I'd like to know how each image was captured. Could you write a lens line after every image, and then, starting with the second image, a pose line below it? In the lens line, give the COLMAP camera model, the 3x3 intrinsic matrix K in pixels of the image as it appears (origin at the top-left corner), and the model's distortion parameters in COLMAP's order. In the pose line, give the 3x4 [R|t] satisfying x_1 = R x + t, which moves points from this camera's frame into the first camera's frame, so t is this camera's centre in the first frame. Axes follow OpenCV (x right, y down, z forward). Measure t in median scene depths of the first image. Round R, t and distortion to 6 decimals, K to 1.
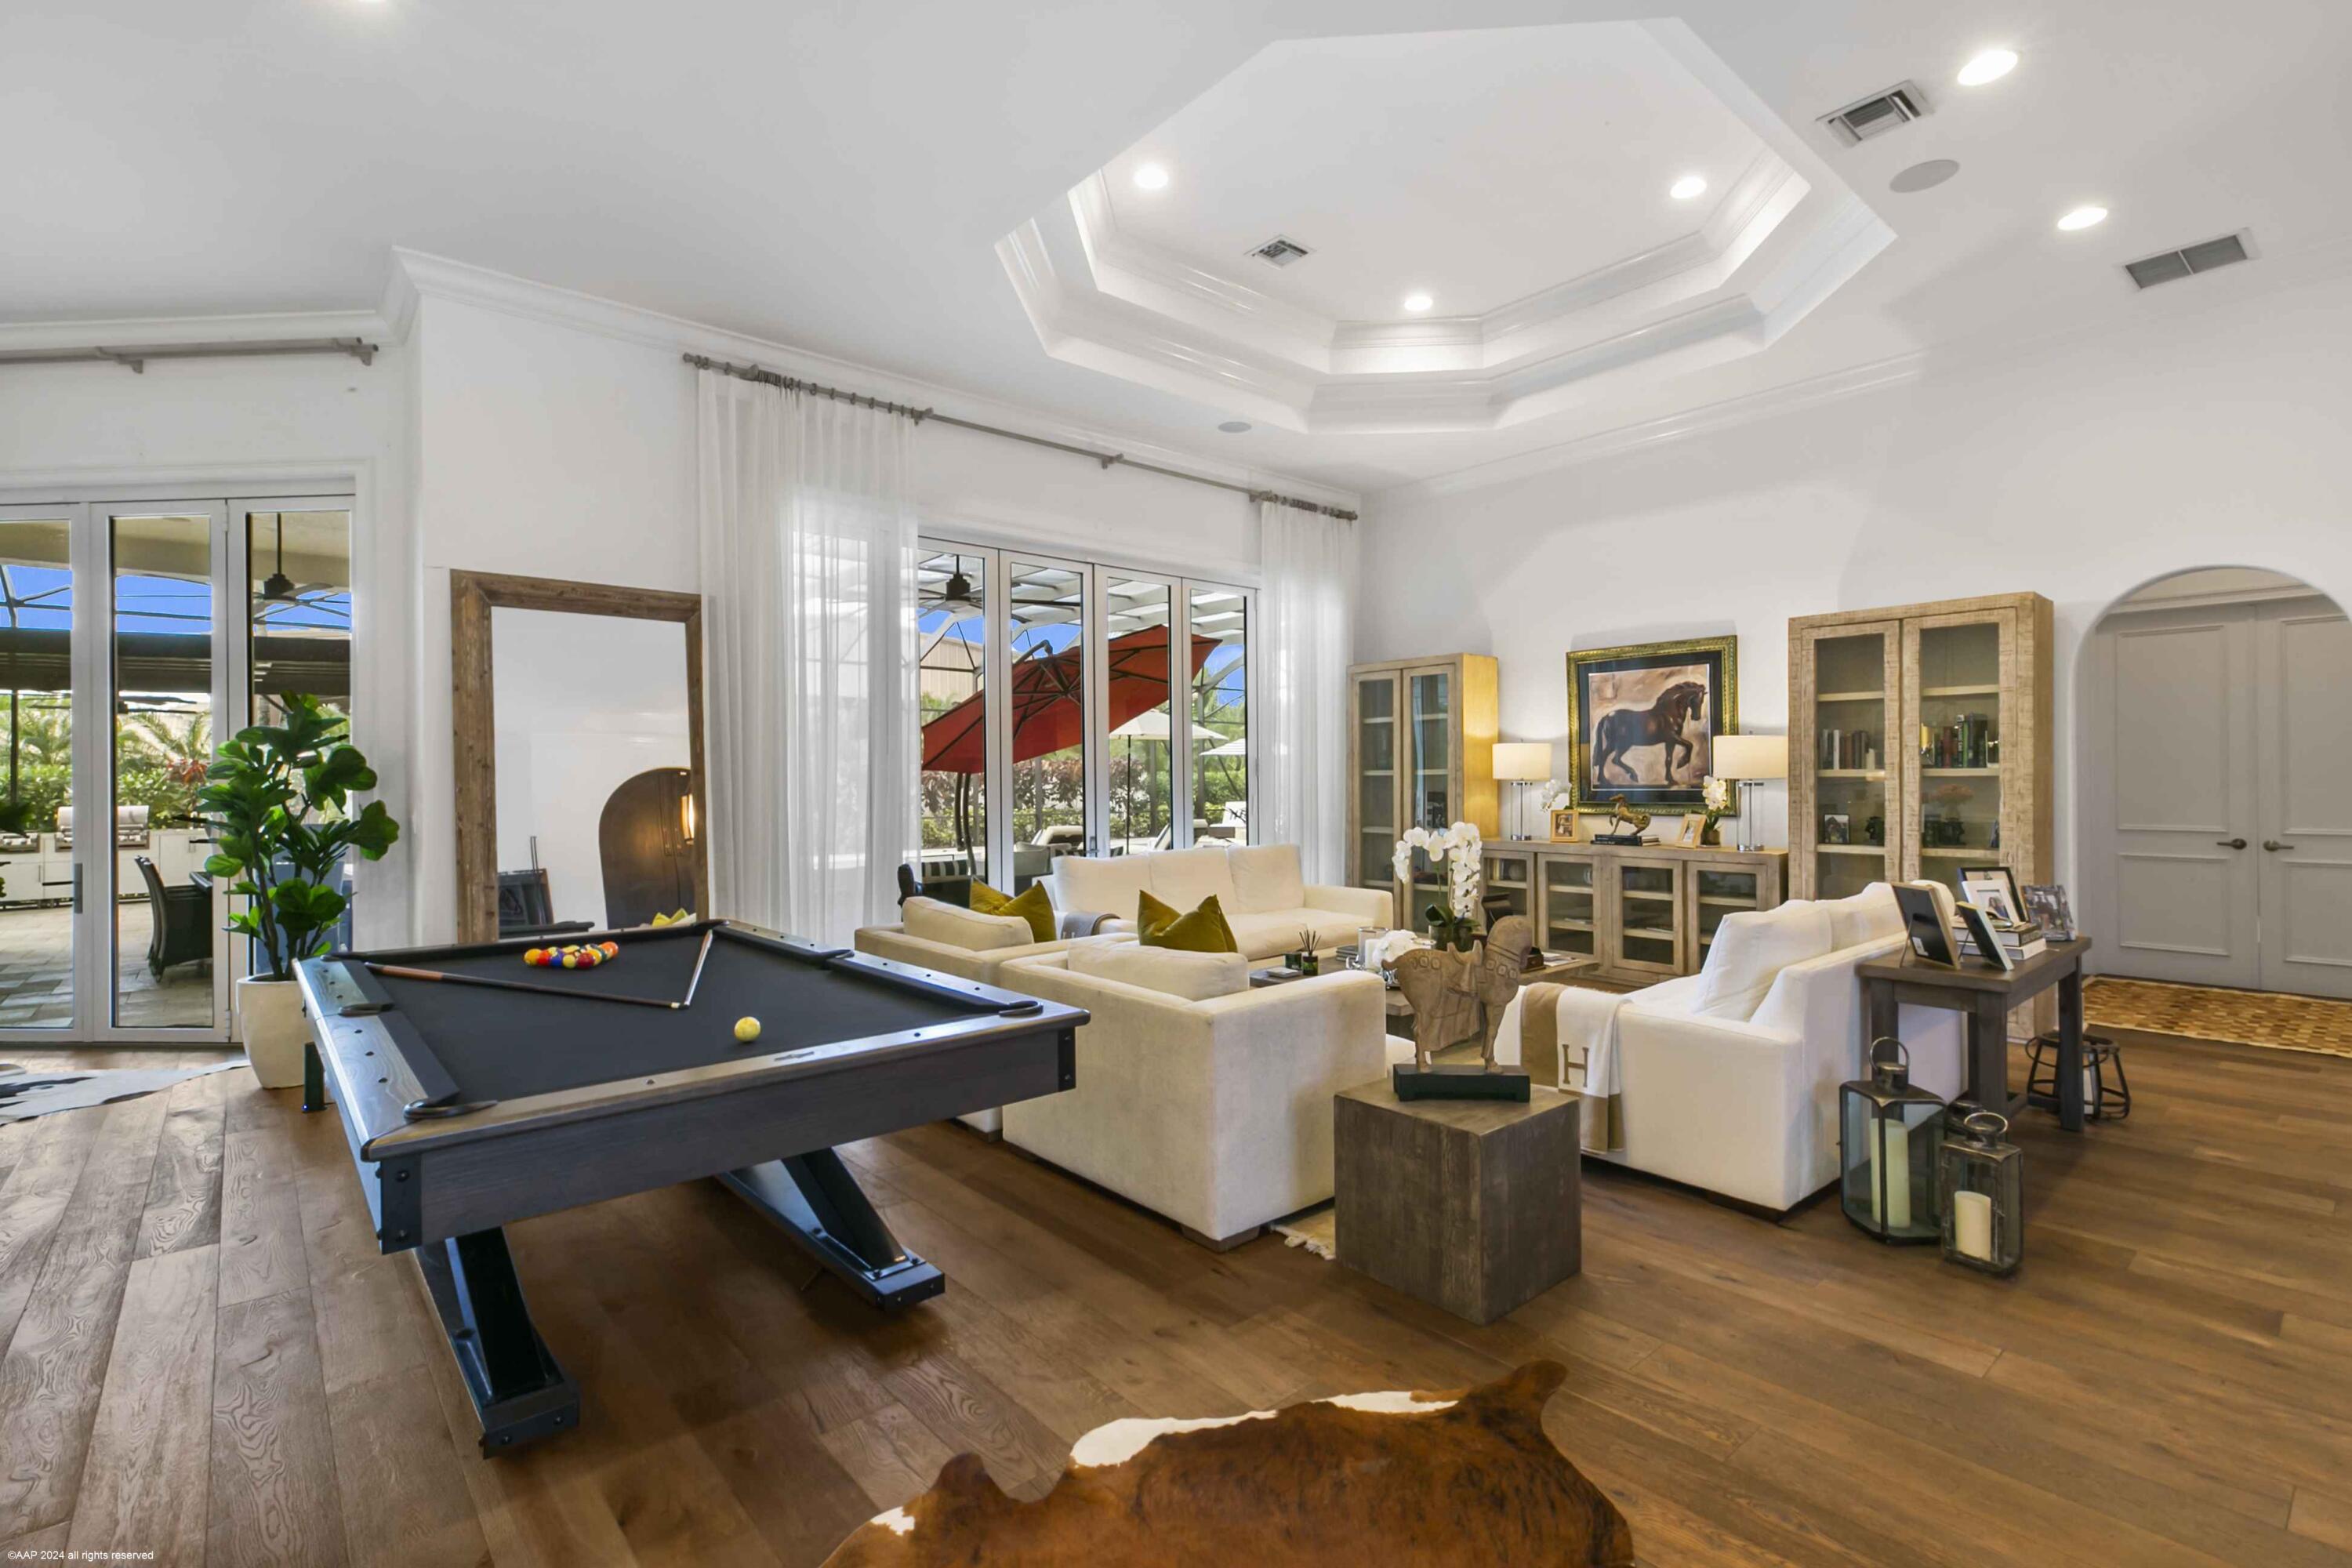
lens RADIAL K [[1077.9, 0, 1176.0], [0, 1077.9, 784.0], [0, 0, 1]] dist [0.007928, -0.000394]
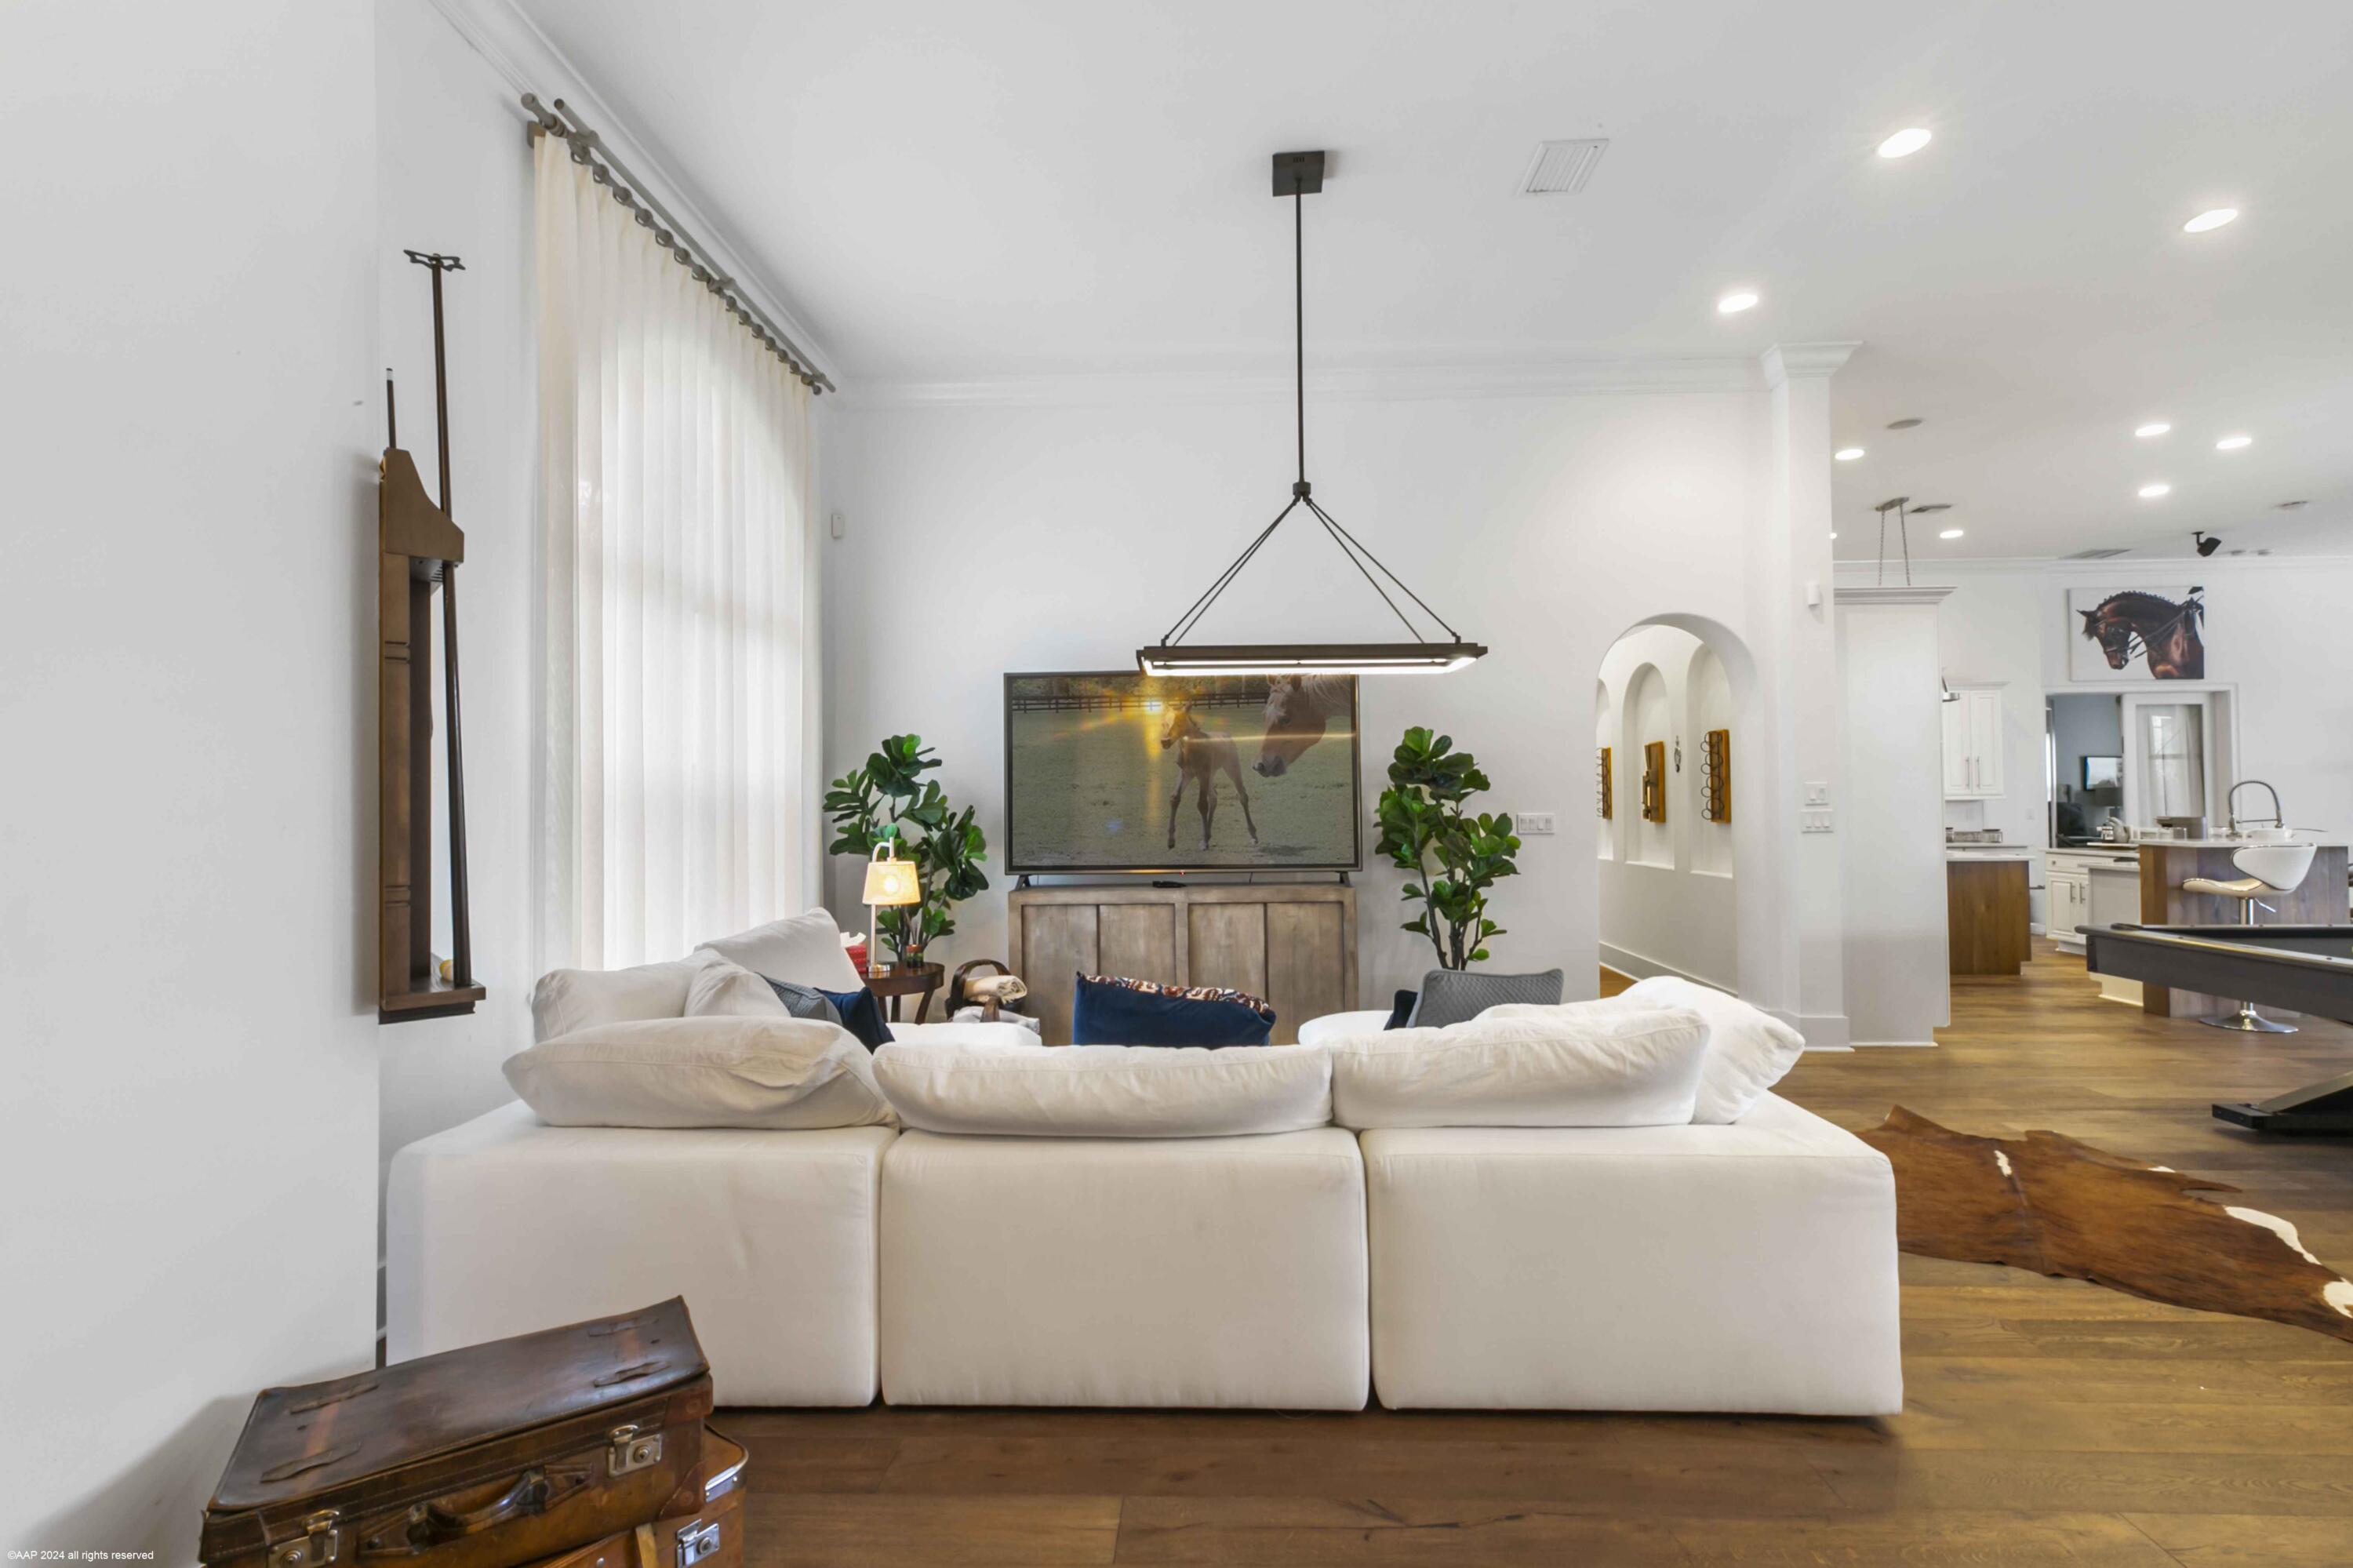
lens RADIAL K [[1078.4, 0, 1176.5], [0, 1078.4, 784.0], [0, 0, 1]] dist [0.007928, -0.000394]
pose [[-0.683656, 0.005627, -0.729782, 0.689939], [0.010140, 0.999947, -0.001789, -0.007244], [0.729734, -0.008623, -0.683677, 0.304637]]
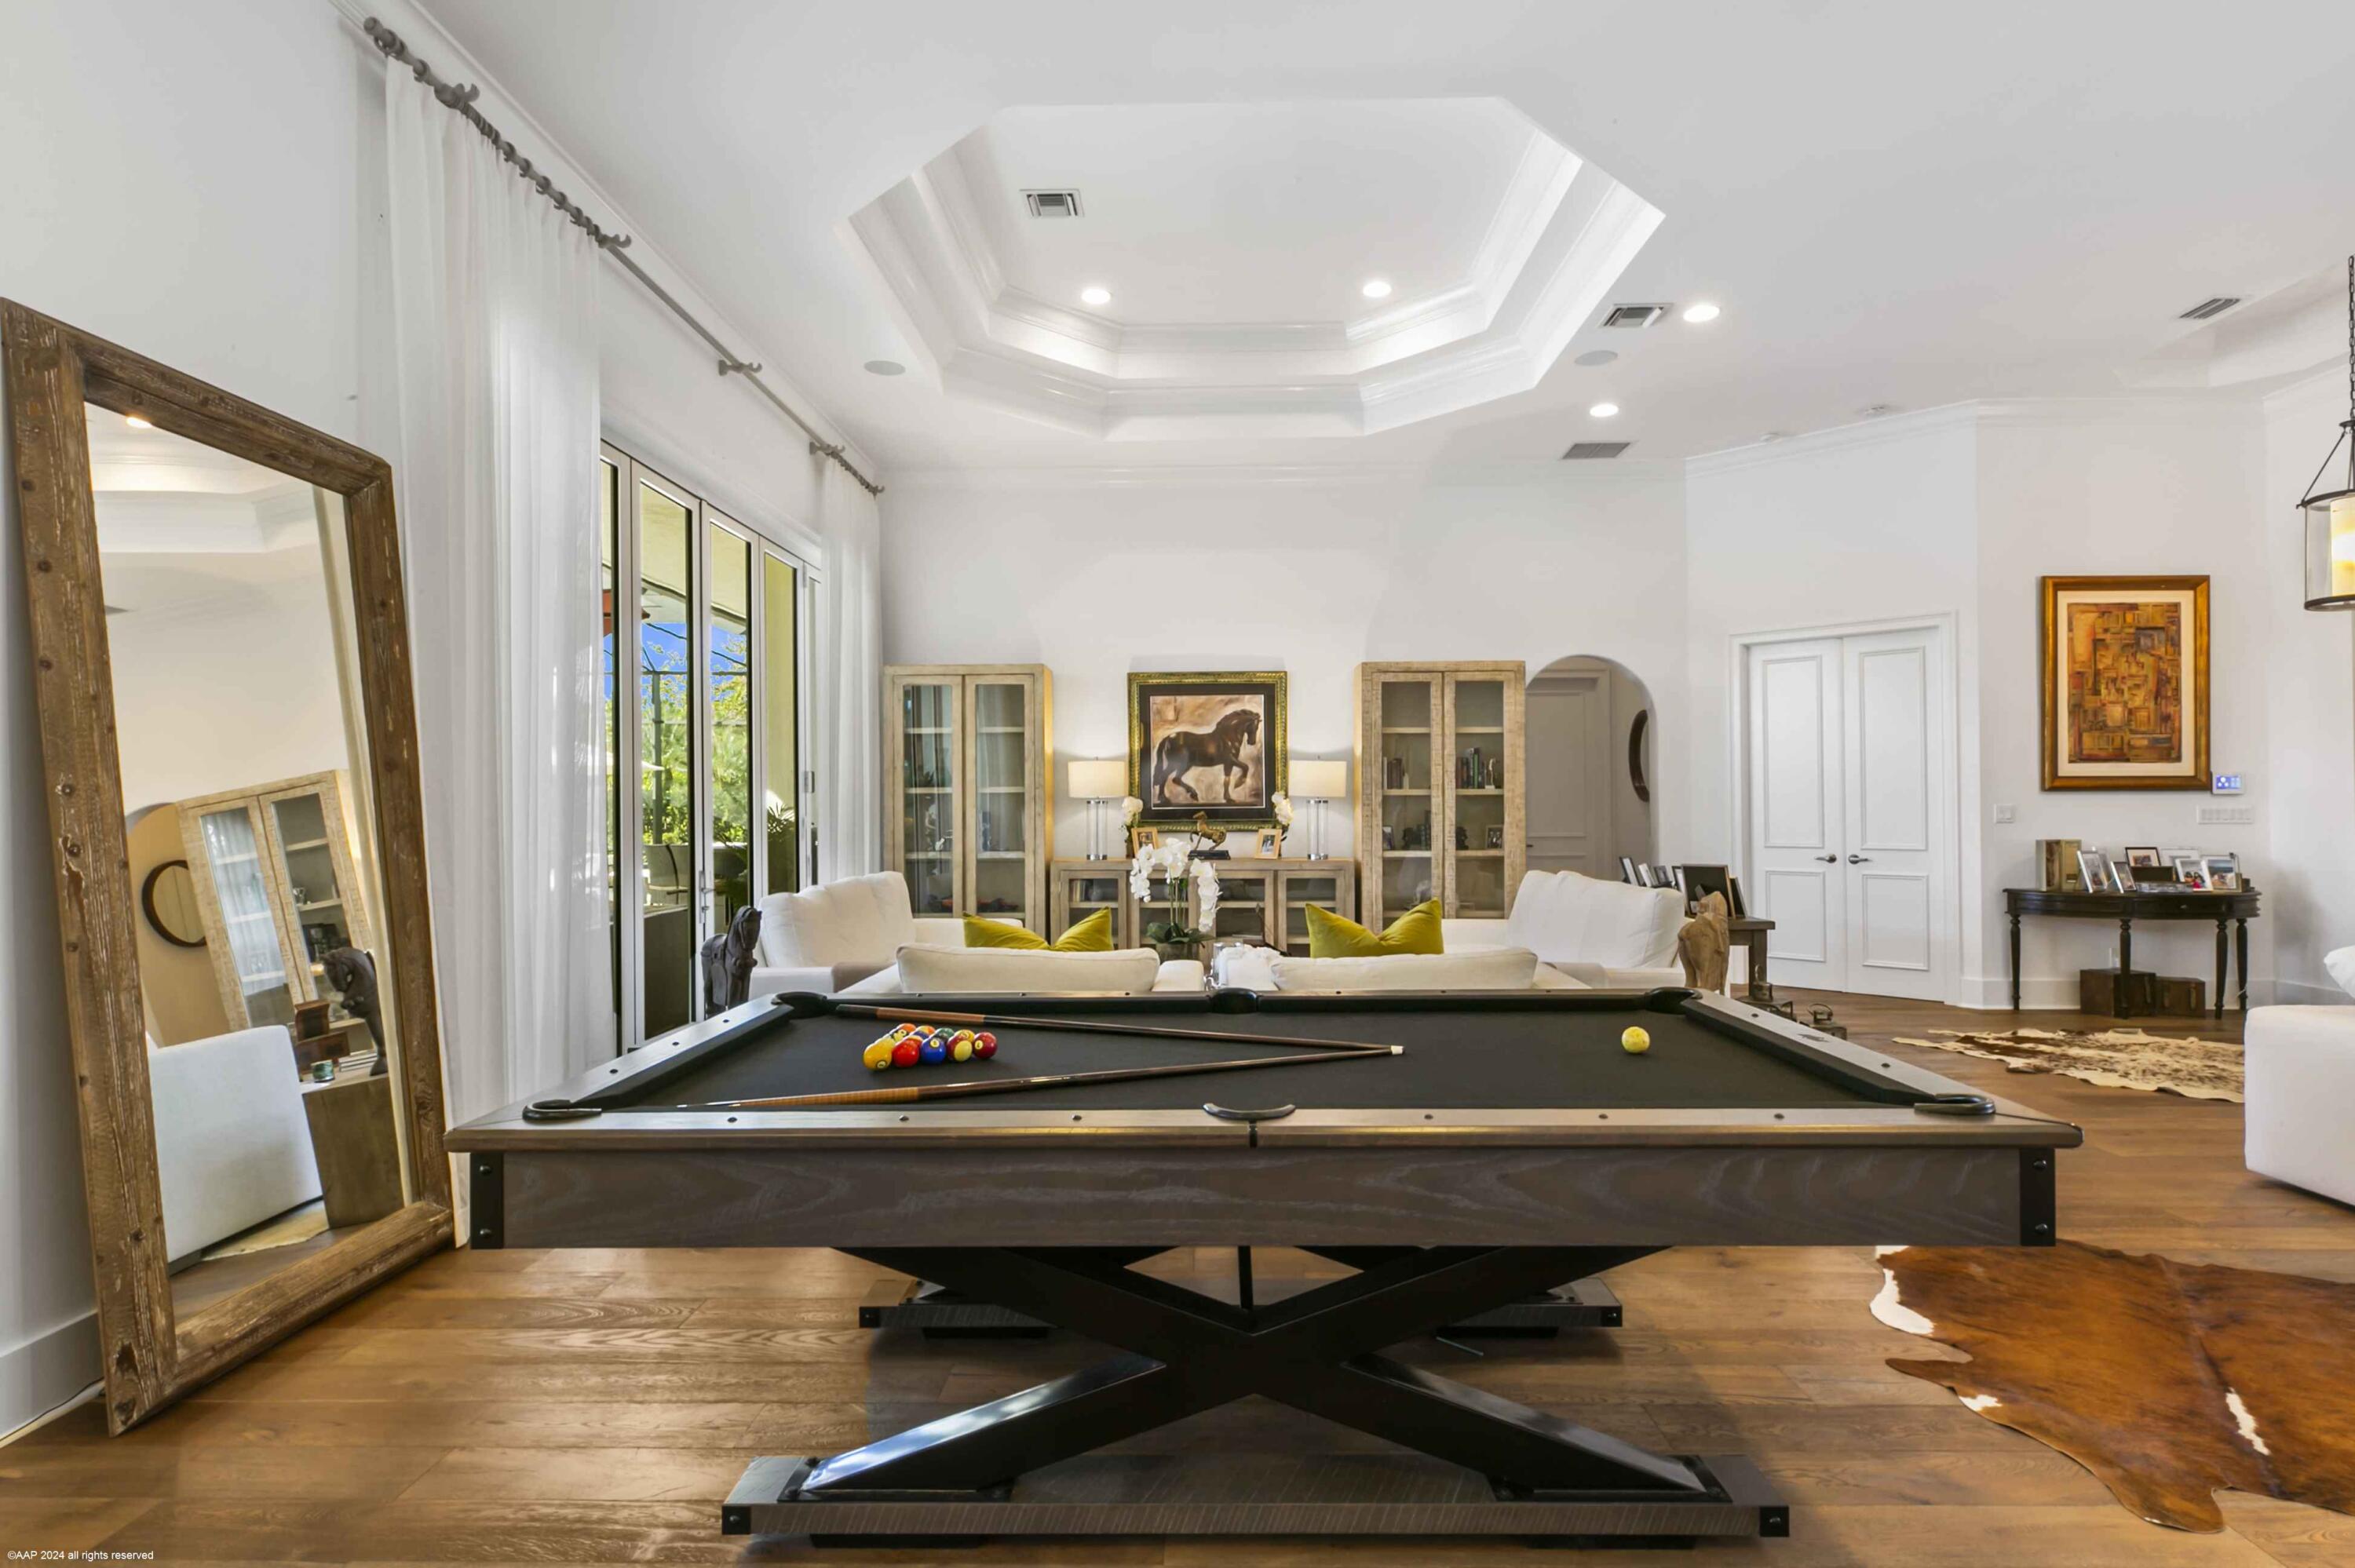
lens RADIAL K [[1230.1, 0, 1183.8], [0, 1230.1, 805.9], [0, 0, 1]] dist [0.000780, -0.000156]
pose [[0.672344, 0.003316, 0.740231, -0.526360], [0.003819, 0.999961, -0.007948, 0.014238], [-0.740229, 0.008171, 0.672305, 0.215001]]
